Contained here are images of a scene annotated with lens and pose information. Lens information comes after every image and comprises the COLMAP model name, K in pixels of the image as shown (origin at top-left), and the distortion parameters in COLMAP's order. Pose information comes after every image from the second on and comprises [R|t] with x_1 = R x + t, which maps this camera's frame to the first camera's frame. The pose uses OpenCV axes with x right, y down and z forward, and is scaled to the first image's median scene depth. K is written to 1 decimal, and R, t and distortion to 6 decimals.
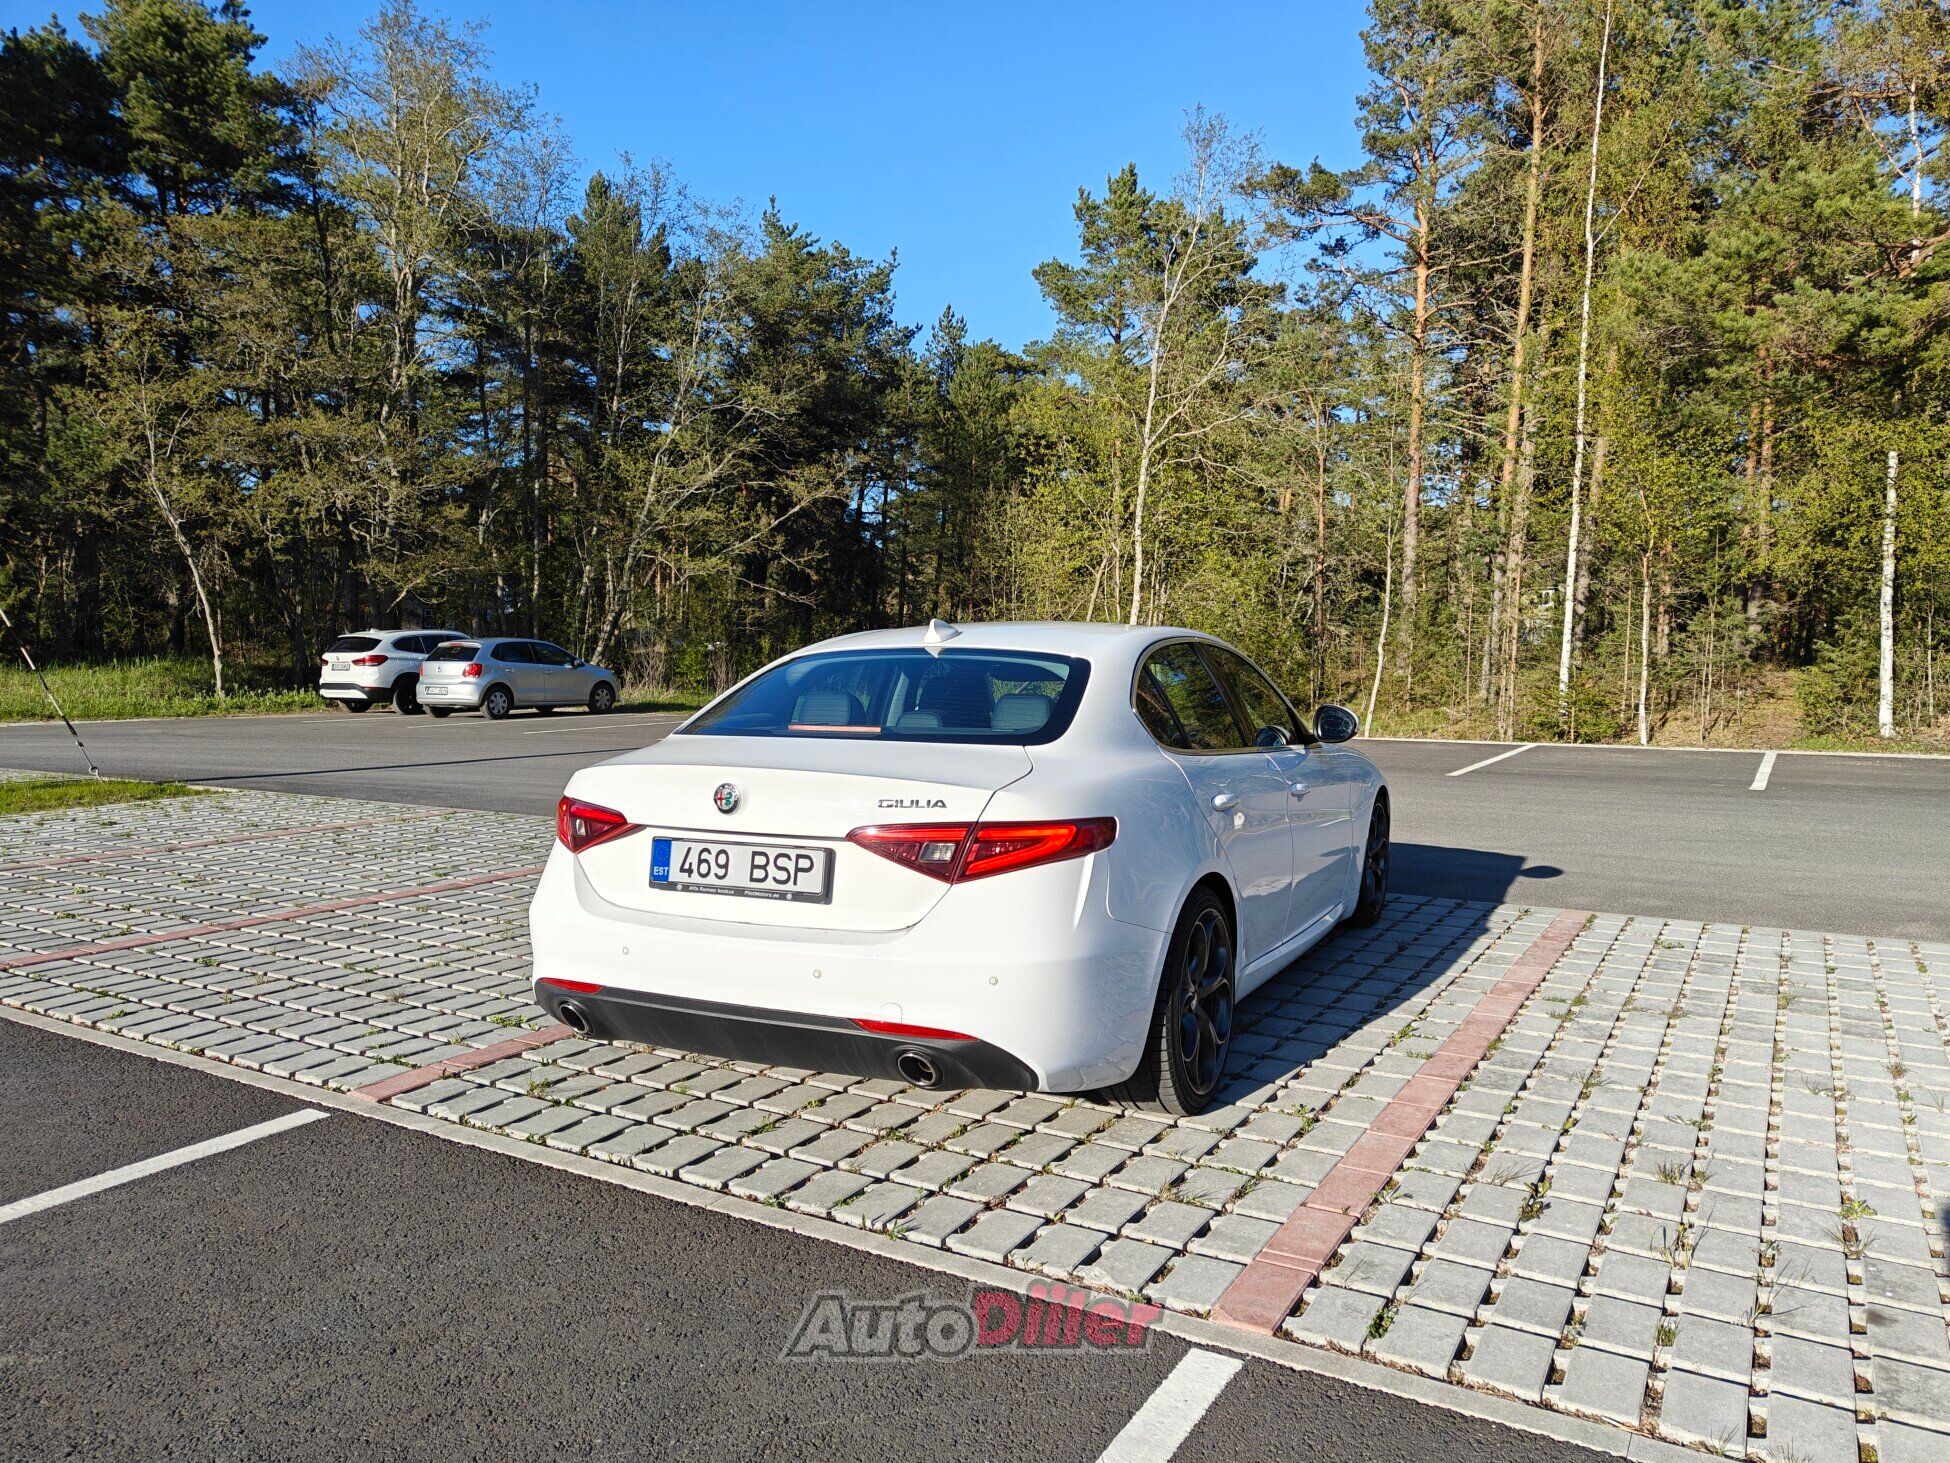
lens RADIAL K [[1321.1, 0, 1007.7], [0, 1321.1, 741.7], [0, 0, 1]] dist [-0.003728, 0.021180]
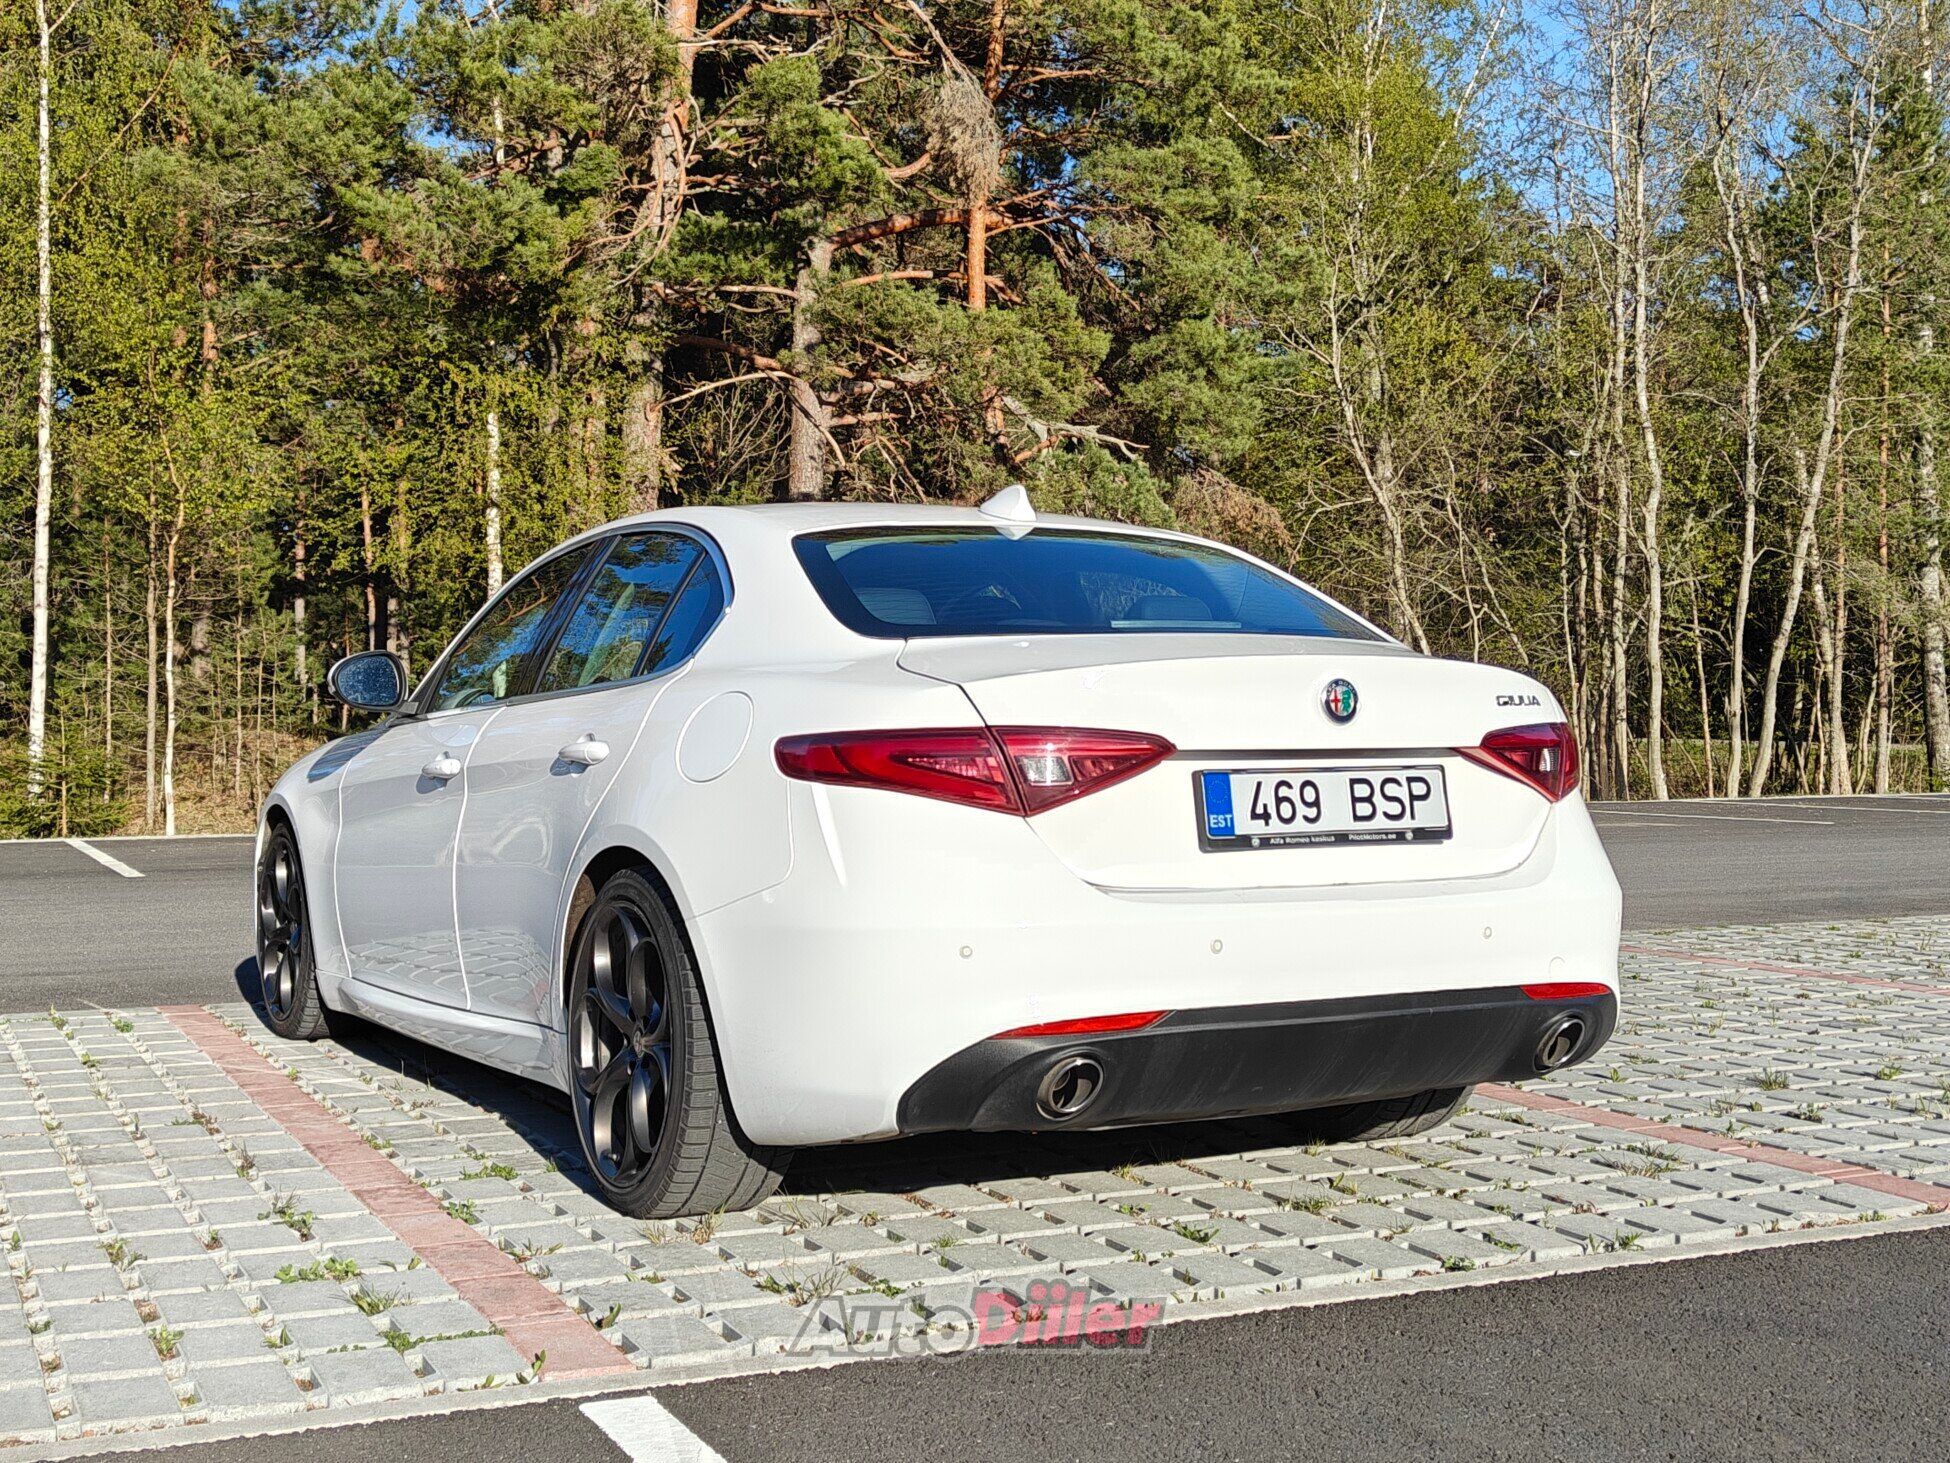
lens RADIAL K [[2191.2, 0, 975.0], [0, 2191.2, 731.5], [0, 0, 1]] dist [0.140197, -0.408198]
pose [[0.582470, -0.007143, 0.812821, -0.104429], [0.053949, 0.998096, -0.029890, 0.006903], [-0.811060, 0.061261, 0.581746, 0.040851]]
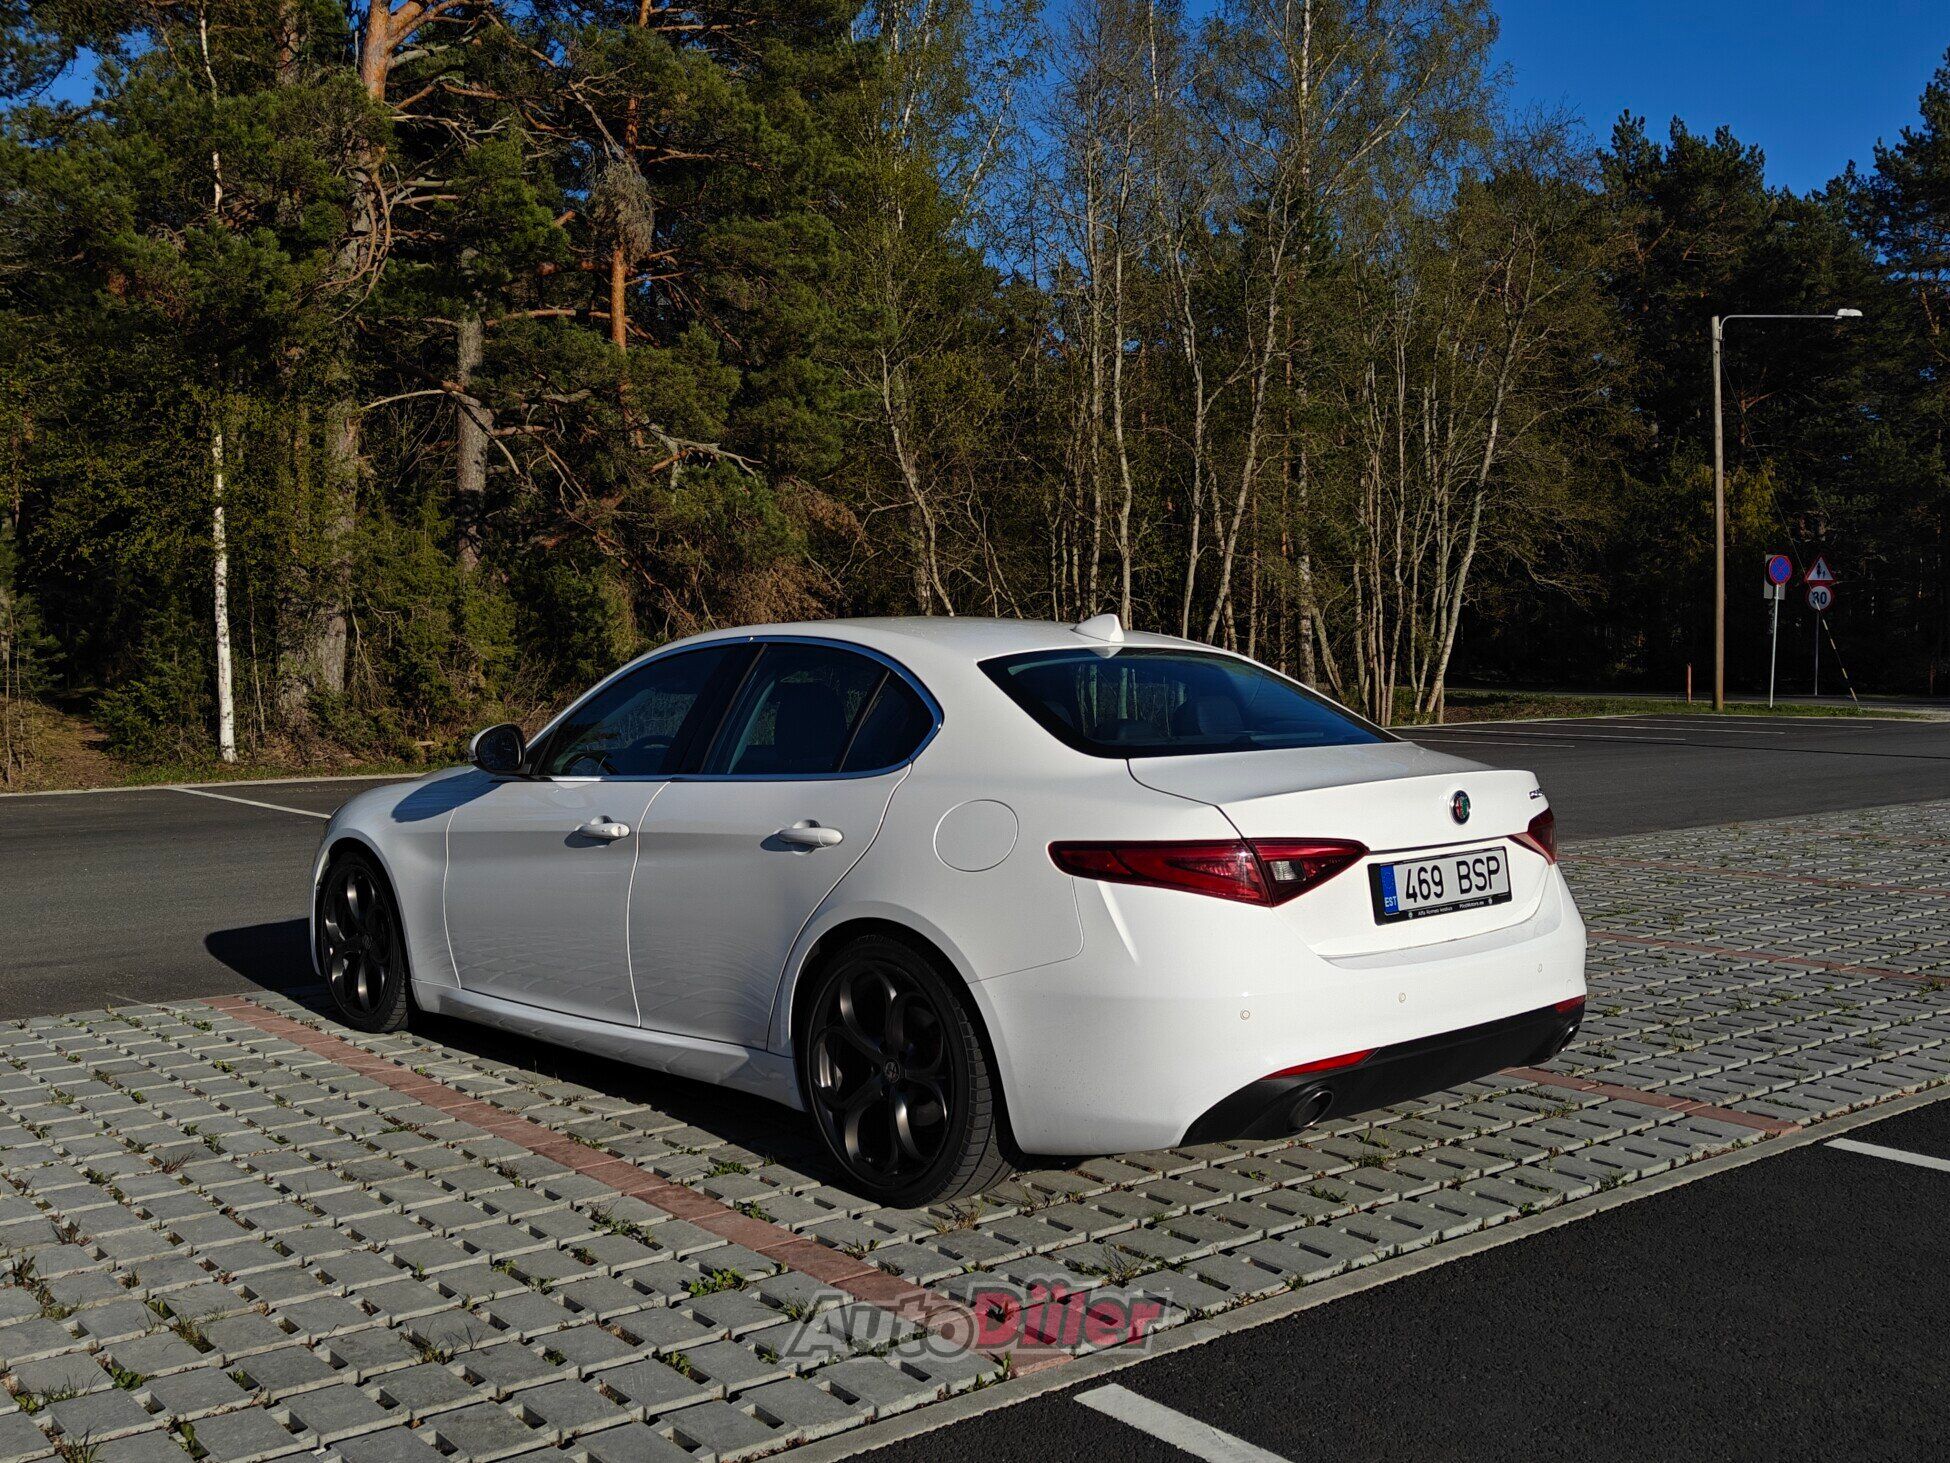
lens RADIAL K [[1748.5, 0, 974.5], [0, 1748.5, 759.8], [0, 0, 1]] dist [0.003774, 0.061697]
pose [[0.390833, -0.050078, 0.919098, -0.122863], [0.062558, 0.997655, 0.027757, -0.003783], [-0.918333, 0.046649, 0.393050, 0.069039]]
